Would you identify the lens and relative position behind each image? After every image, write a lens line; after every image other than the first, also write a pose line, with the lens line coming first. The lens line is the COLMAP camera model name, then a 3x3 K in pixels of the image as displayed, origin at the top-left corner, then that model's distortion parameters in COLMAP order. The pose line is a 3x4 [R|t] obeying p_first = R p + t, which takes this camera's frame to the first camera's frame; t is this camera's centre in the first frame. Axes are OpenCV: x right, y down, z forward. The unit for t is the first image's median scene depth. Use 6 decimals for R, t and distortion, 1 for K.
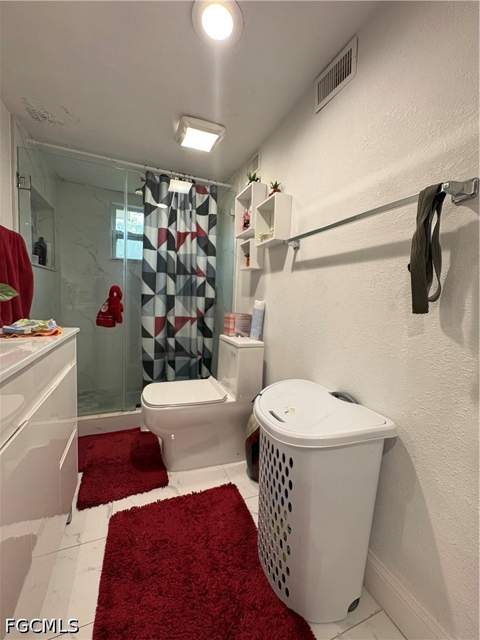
lens RADIAL K [[257.9, 0, 240.0], [0, 257.9, 319.4], [0, 0, 1]] dist [-0.001043, -0.000893]
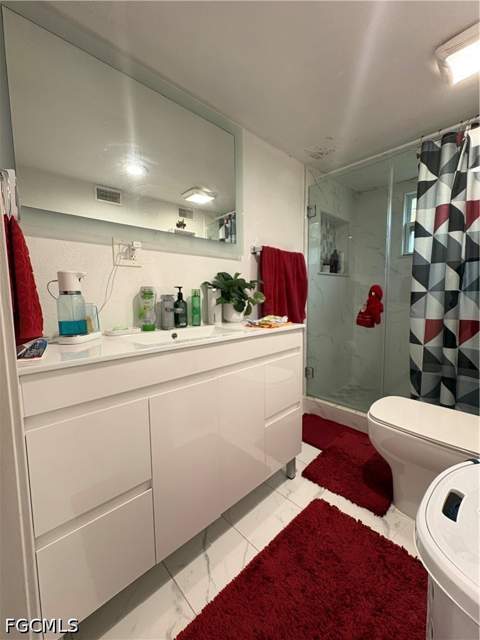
lens RADIAL K [[257.9, 0, 239.9], [0, 257.9, 320.5], [0, 0, 1]] dist [-0.001043, -0.000893]
pose [[0.350681, 0.044249, -0.935449, 0.224279], [-0.048010, 0.998419, 0.029230, -0.001977], [0.935264, 0.034660, 0.352251, 0.172335]]
